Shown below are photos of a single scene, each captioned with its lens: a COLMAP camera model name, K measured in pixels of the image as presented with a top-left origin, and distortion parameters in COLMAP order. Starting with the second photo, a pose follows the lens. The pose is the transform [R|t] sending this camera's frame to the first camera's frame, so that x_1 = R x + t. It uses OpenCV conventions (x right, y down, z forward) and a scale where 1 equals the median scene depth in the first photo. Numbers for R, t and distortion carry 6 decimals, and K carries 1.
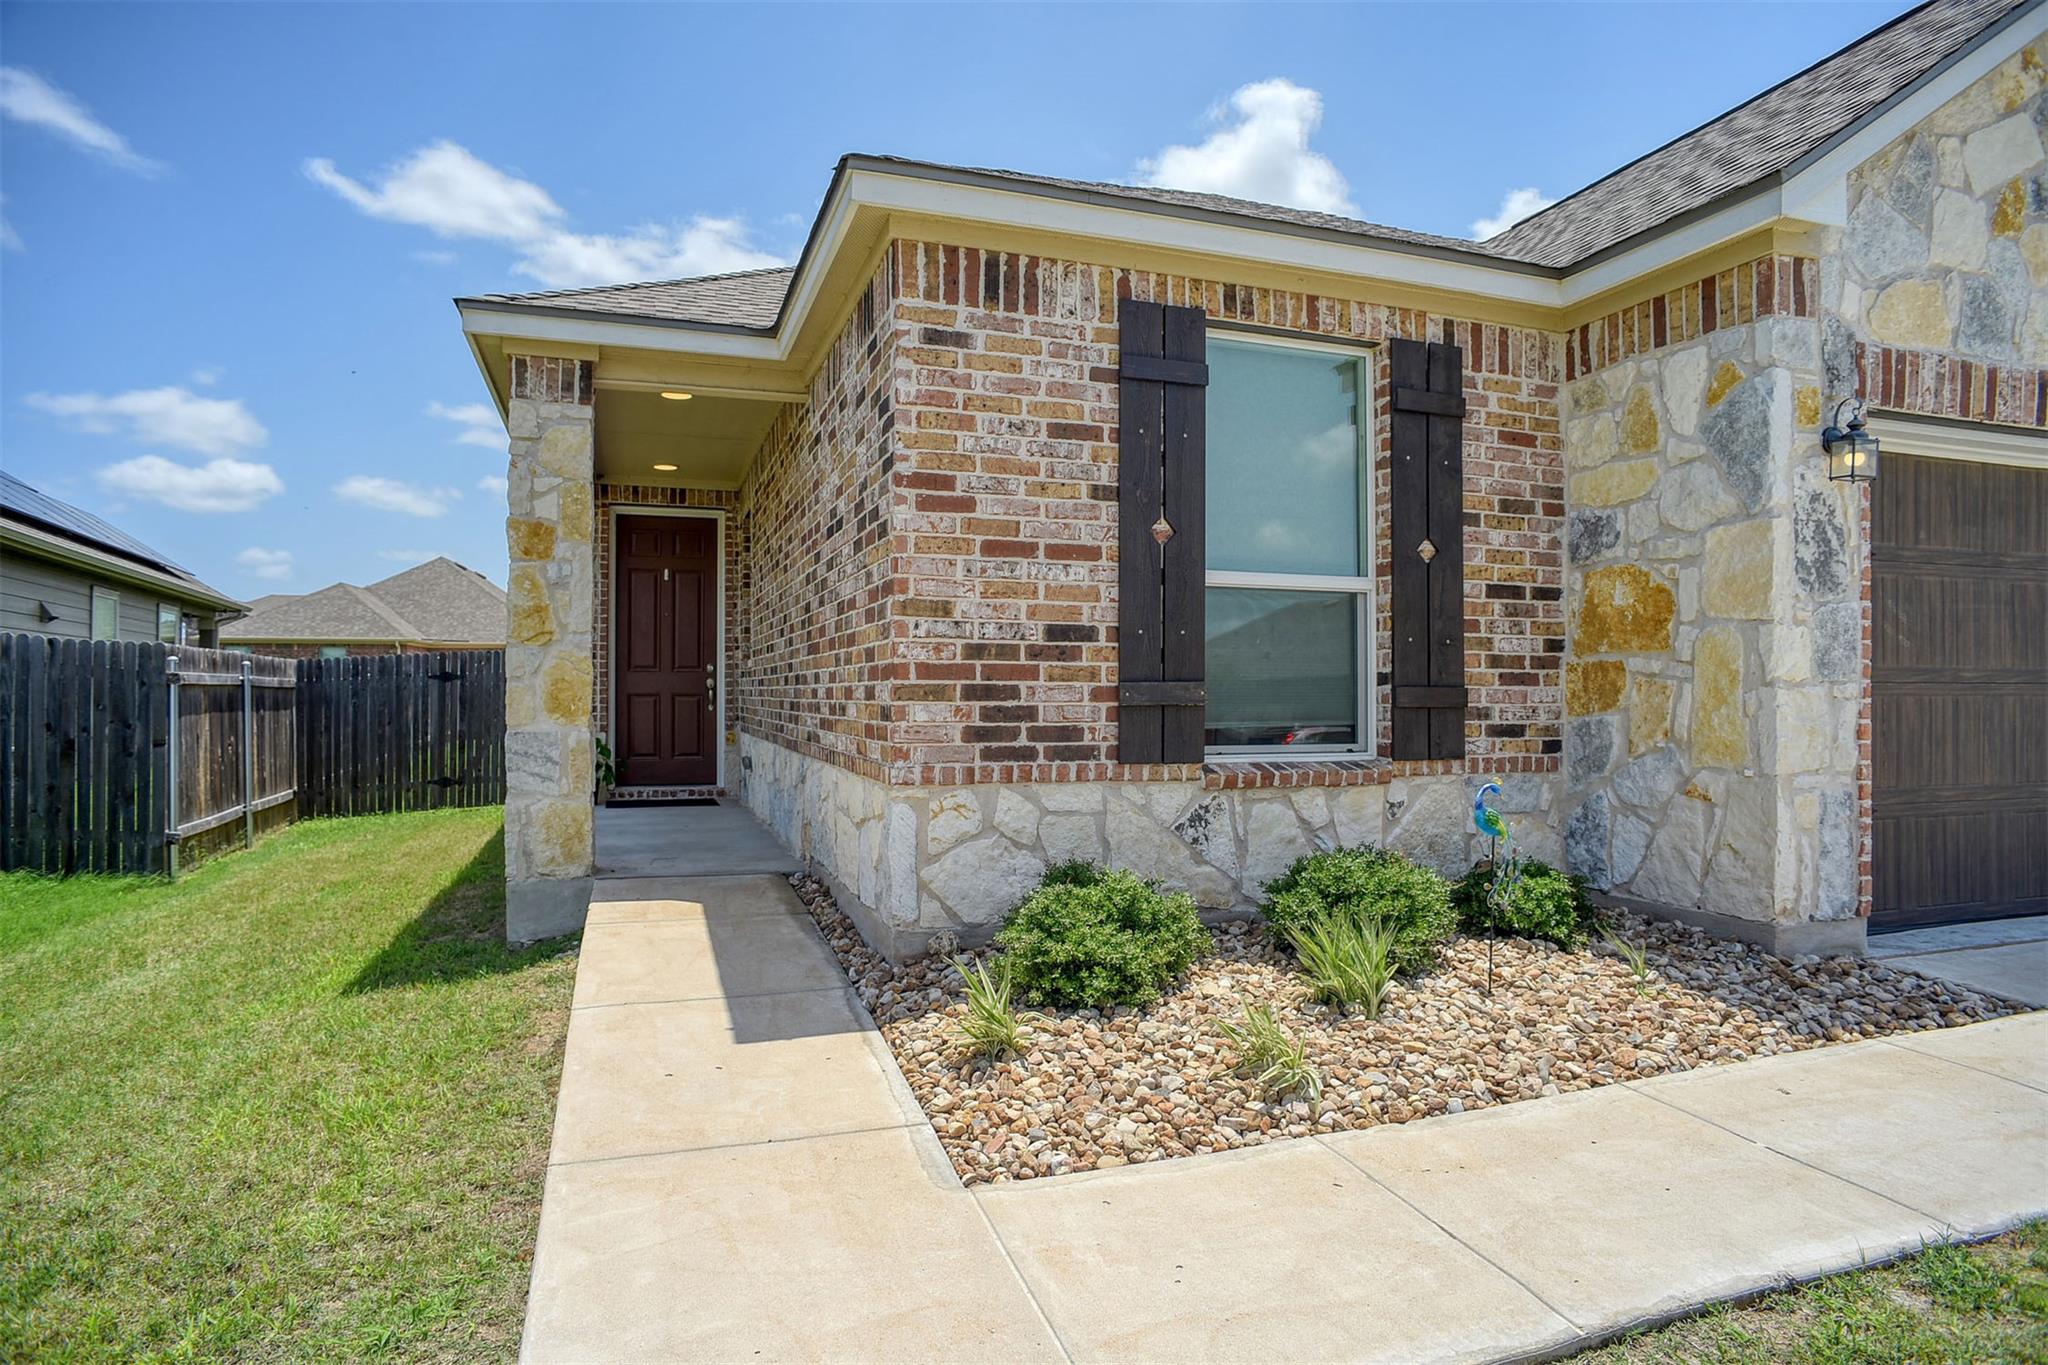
lens RADIAL K [[1172.1, 0, 1033.1], [0, 1172.1, 683.8], [0, 0, 1]] dist [-0.094096, 0.065823]
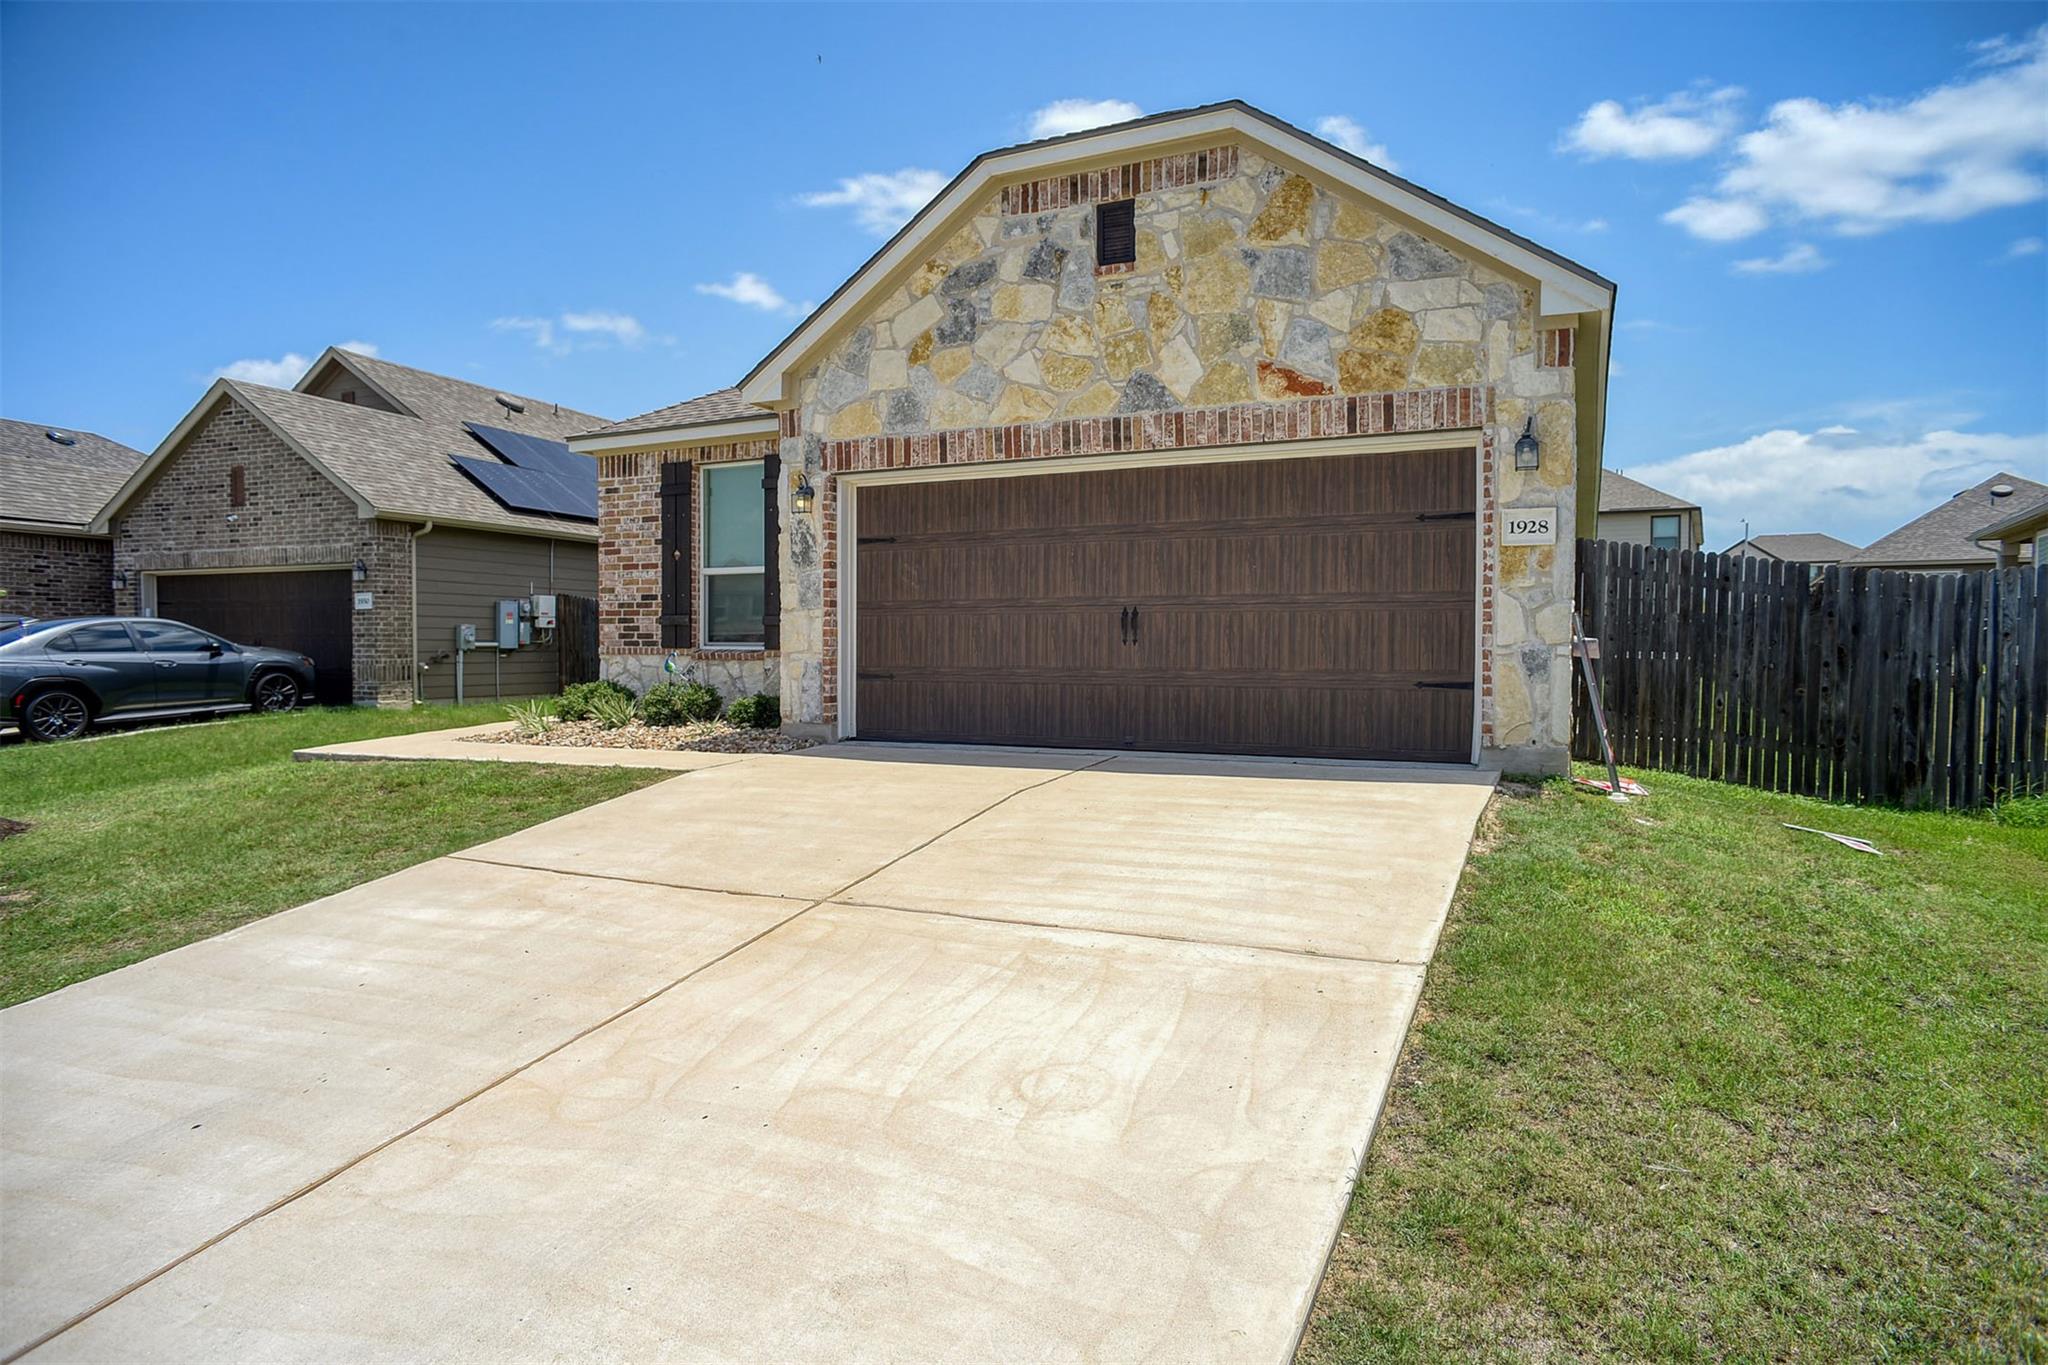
lens RADIAL K [[1172.1, 0, 1033.1], [0, 1172.1, 683.8], [0, 0, 1]] dist [-0.094096, 0.065823]
pose [[0.708234, 0.023780, -0.705577, 2.196075], [0.004104, 0.999277, 0.037798, 0.048810], [0.705965, -0.029666, 0.707625, -0.203094]]
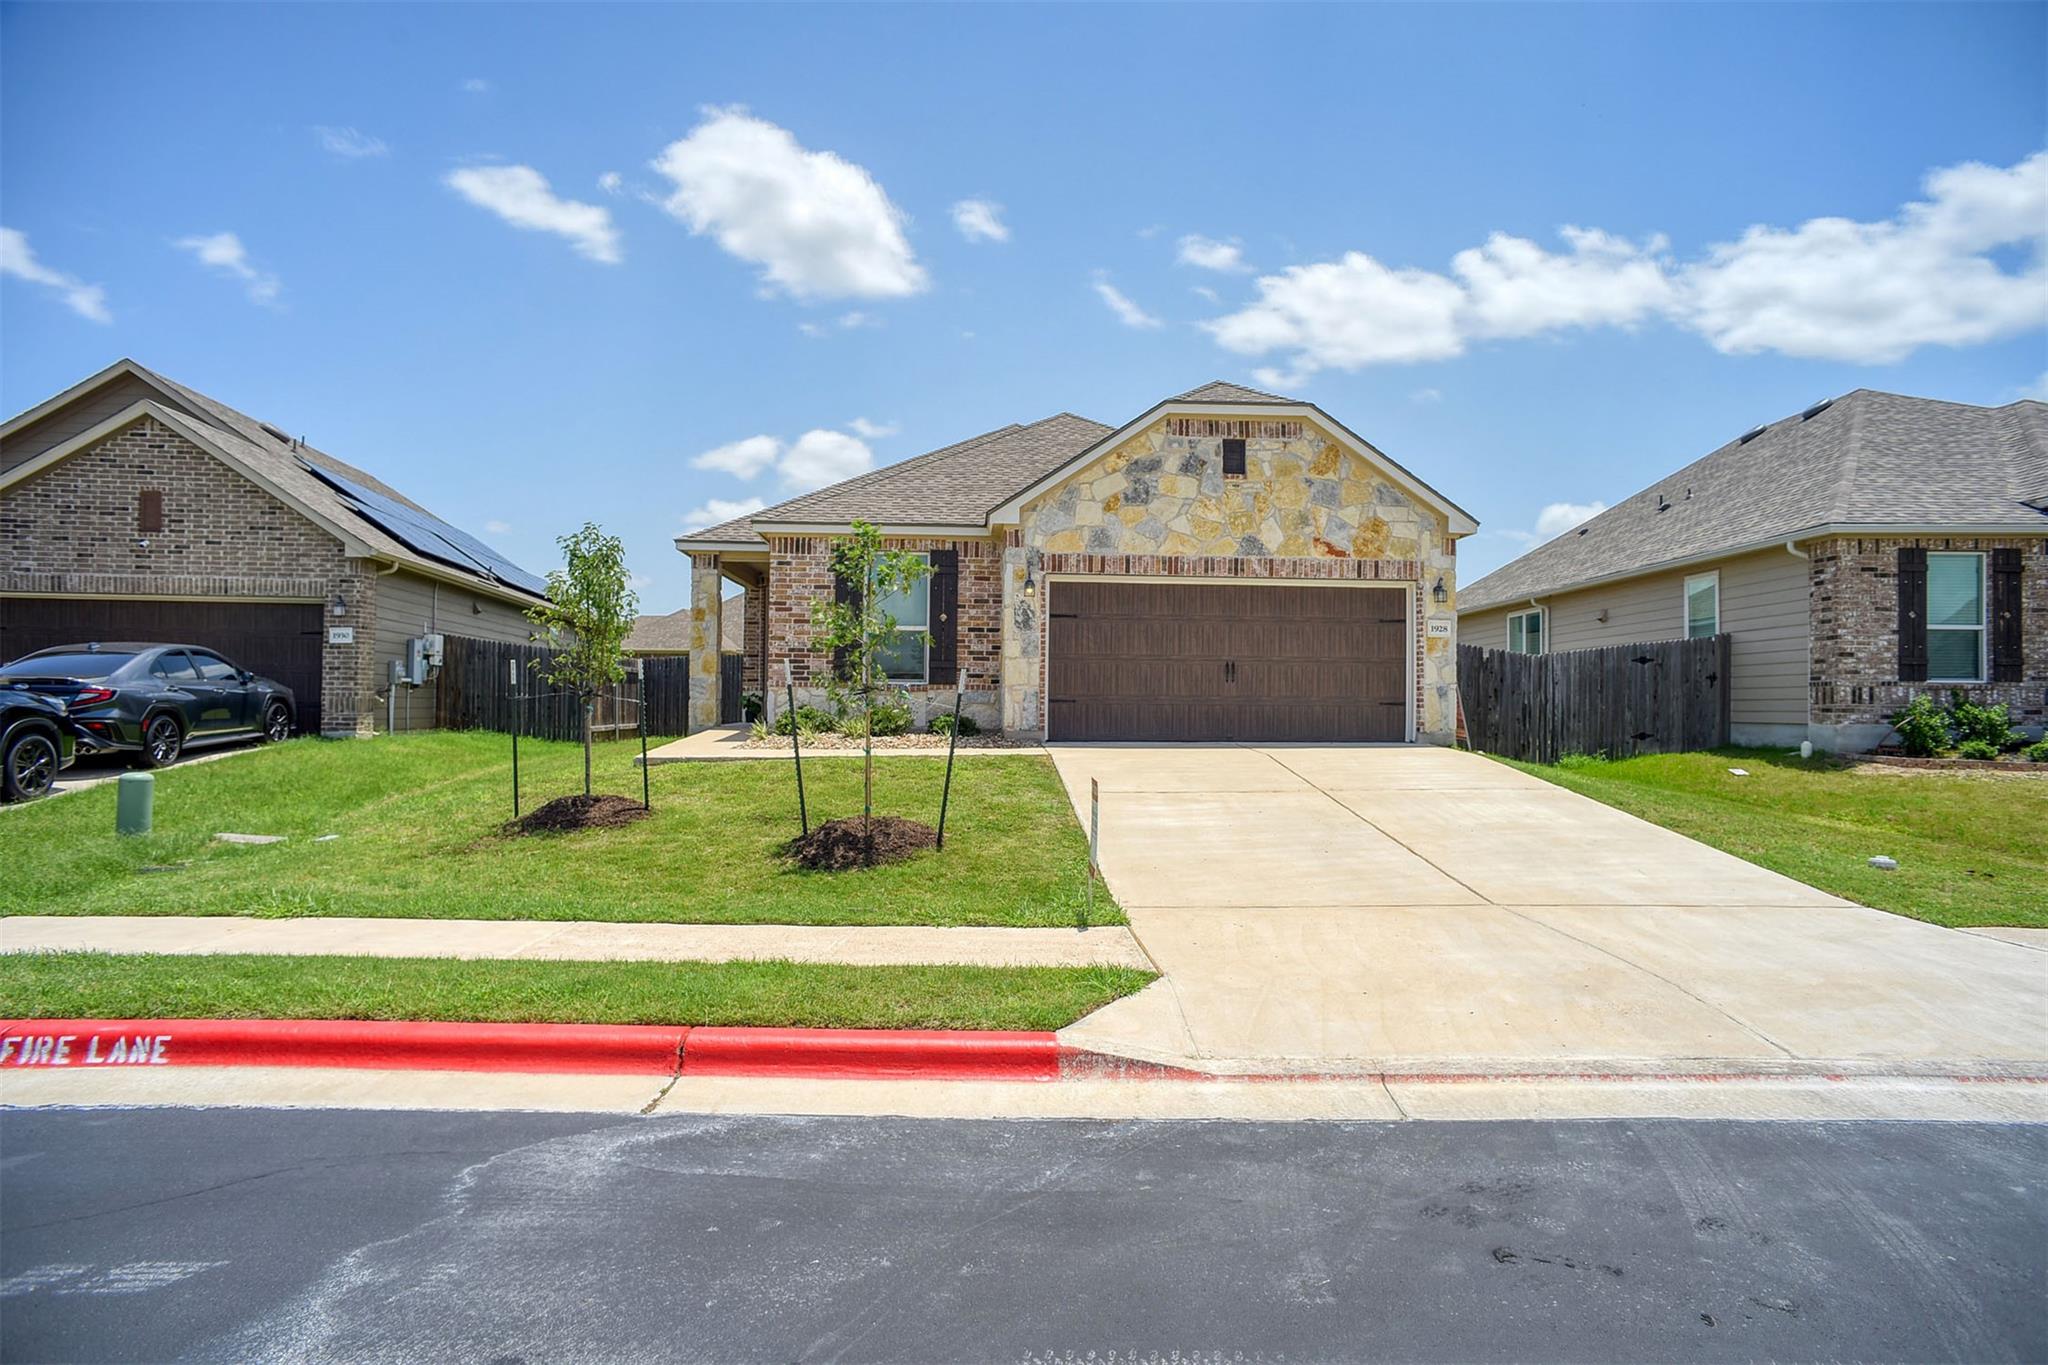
lens RADIAL K [[1172.1, 0, 1033.1], [0, 1172.1, 683.8], [0, 0, 1]] dist [-0.094096, 0.065823]
pose [[0.964718, 0.002936, -0.263270, 1.404179], [-0.005970, 0.999925, -0.010724, 0.096642], [0.263218, 0.011918, 0.964663, -1.976182]]
